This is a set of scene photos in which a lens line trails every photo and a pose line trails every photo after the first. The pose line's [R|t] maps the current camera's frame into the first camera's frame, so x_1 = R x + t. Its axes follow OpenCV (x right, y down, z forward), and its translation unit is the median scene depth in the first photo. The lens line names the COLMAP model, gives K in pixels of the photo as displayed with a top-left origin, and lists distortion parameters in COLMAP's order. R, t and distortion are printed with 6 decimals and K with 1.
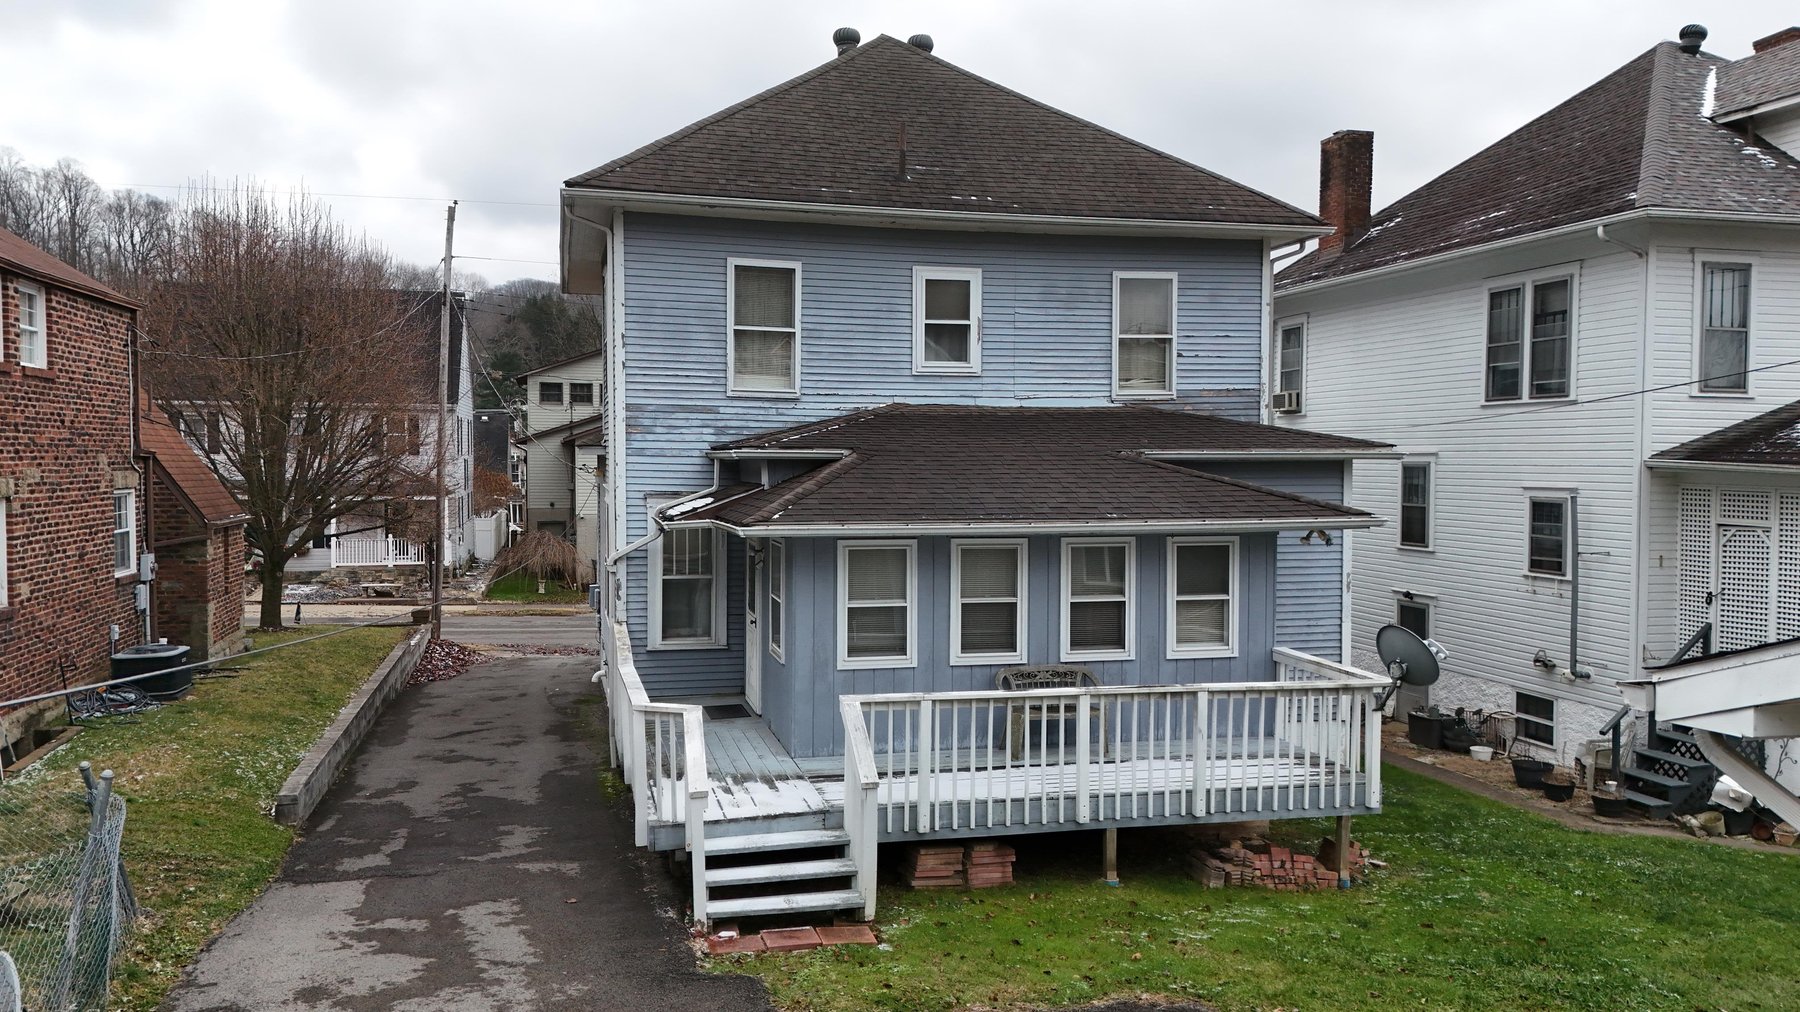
lens RADIAL K [[1313.7, 0, 900.0], [0, 1313.7, 506.0], [0, 0, 1]] dist [0.119384, -0.151610]
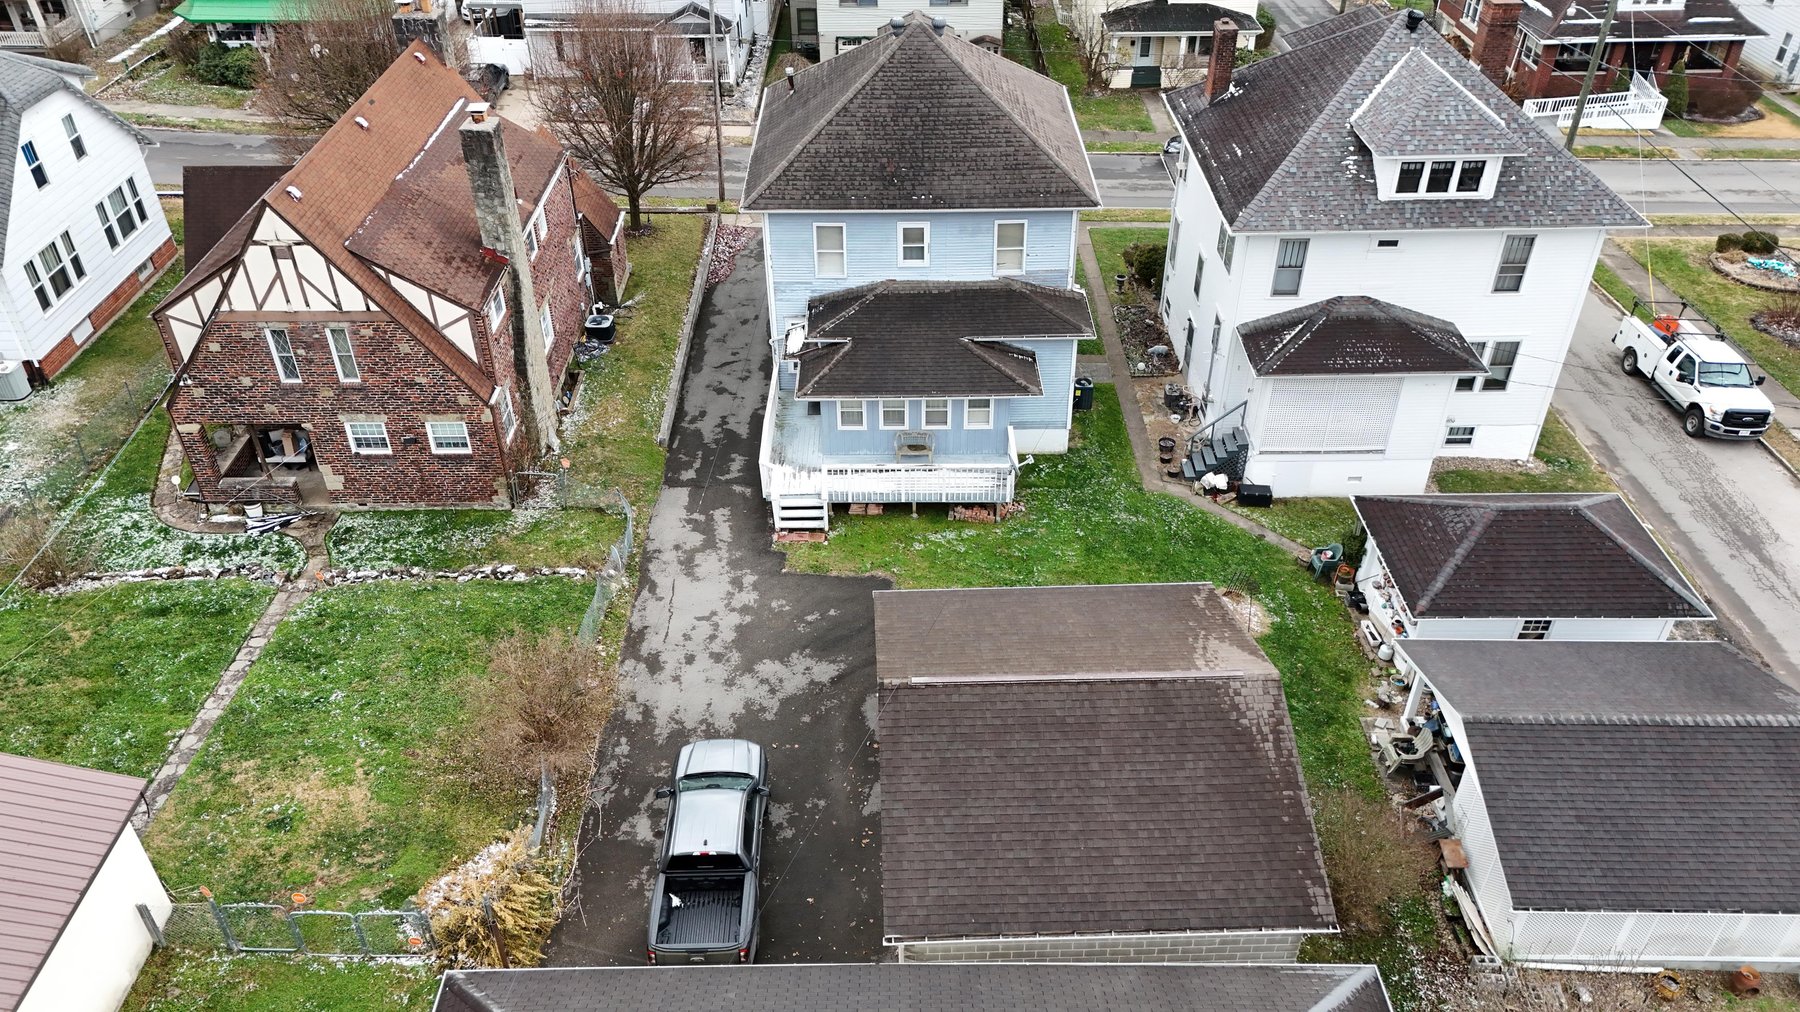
lens RADIAL K [[1313.7, 0, 900.0], [0, 1313.7, 506.0], [0, 0, 1]] dist [0.119384, -0.151610]
pose [[0.970886, 0.130749, -0.200711, 0.675525], [0.002026, 0.833383, 0.552692, -1.308667], [0.239533, -0.537007, 0.808855, -1.347962]]
